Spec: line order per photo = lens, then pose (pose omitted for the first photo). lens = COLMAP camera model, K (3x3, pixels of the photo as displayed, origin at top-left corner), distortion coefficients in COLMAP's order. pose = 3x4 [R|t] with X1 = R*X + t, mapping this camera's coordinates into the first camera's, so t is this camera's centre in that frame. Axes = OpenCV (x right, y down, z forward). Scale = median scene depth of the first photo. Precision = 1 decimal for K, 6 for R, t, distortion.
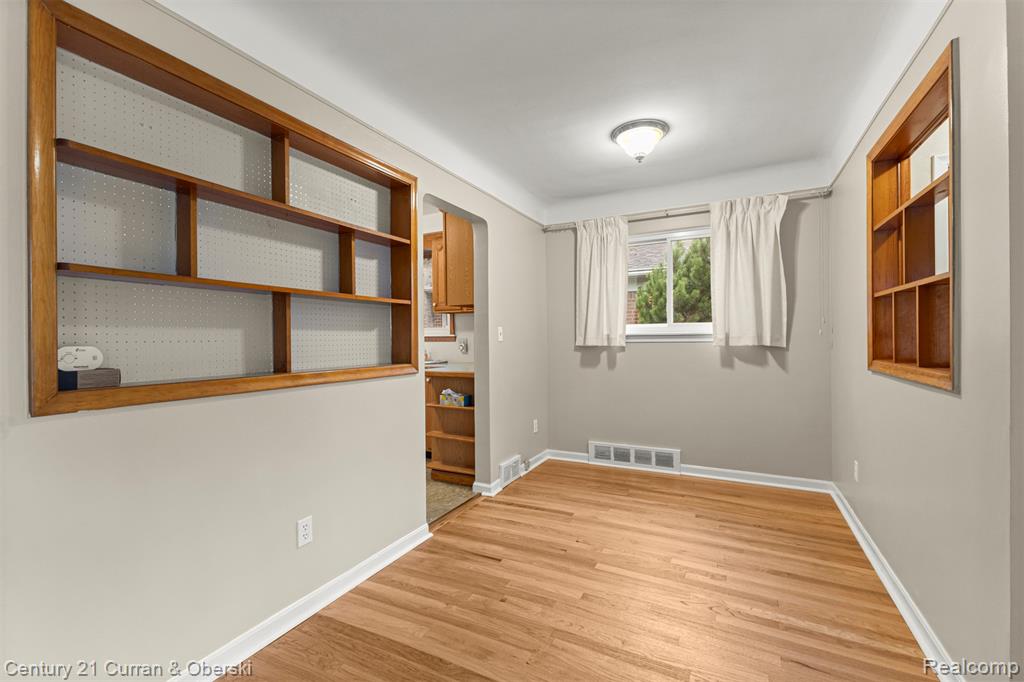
lens RADIAL K [[443.9, 0, 512.9], [0, 443.9, 339.0], [0, 0, 1]] dist [0.008657, -0.000496]
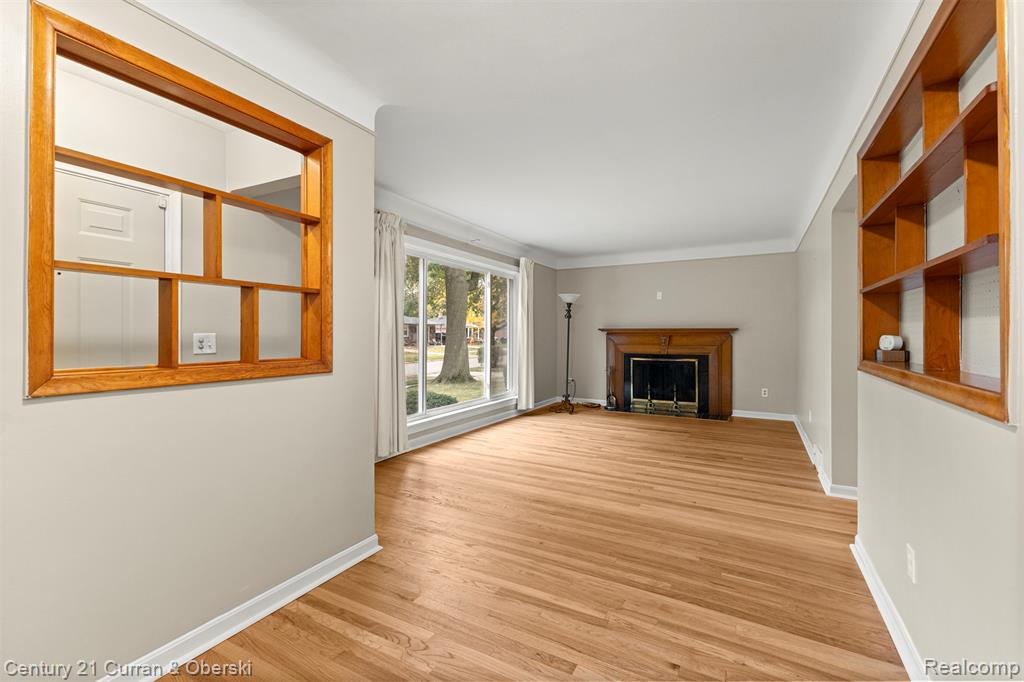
lens RADIAL K [[443.9, 0, 507.2], [0, 443.9, 338.4], [0, 0, 1]] dist [0.008657, -0.000496]
pose [[-0.999214, 0.010708, 0.038162, 0.148633], [0.011028, 0.999906, 0.008177, 0.000242], [-0.038071, 0.008592, -0.999238, 1.116298]]
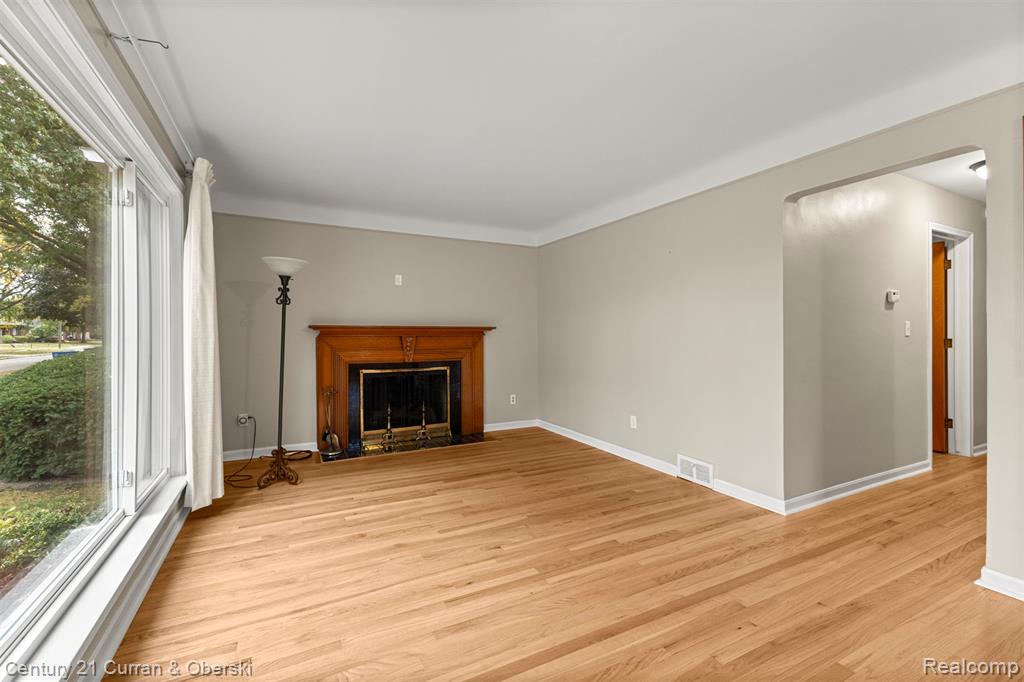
lens RADIAL K [[443.9, 0, 513.1], [0, 443.9, 335.7], [0, 0, 1]] dist [0.008657, -0.000496]
pose [[-0.578953, 0.014487, -0.815232, 0.501597], [0.010008, 0.999893, 0.010661, -0.002047], [0.815300, -0.001986, -0.579036, 0.161478]]
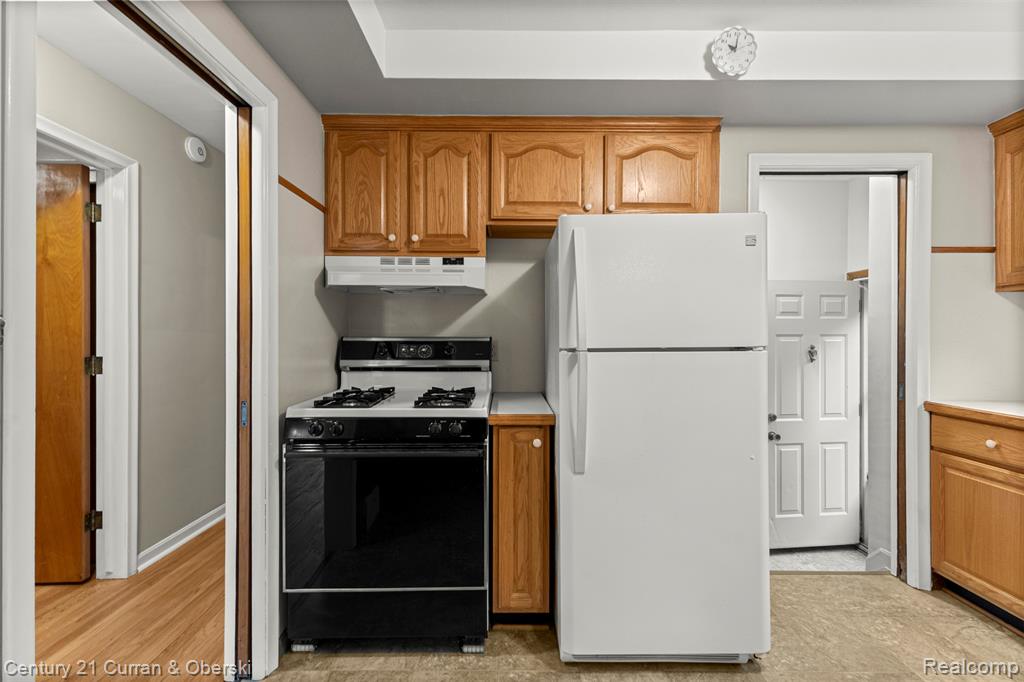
lens RADIAL K [[443.9, 0, 510.4], [0, 443.9, 335.0], [0, 0, 1]] dist [0.008657, -0.000496]
pose [[0.457493, 0.013540, -0.889110, -0.445160], [-0.007682, 0.999907, 0.011274, -0.015077], [0.889180, 0.001673, 0.457554, 0.709373]]
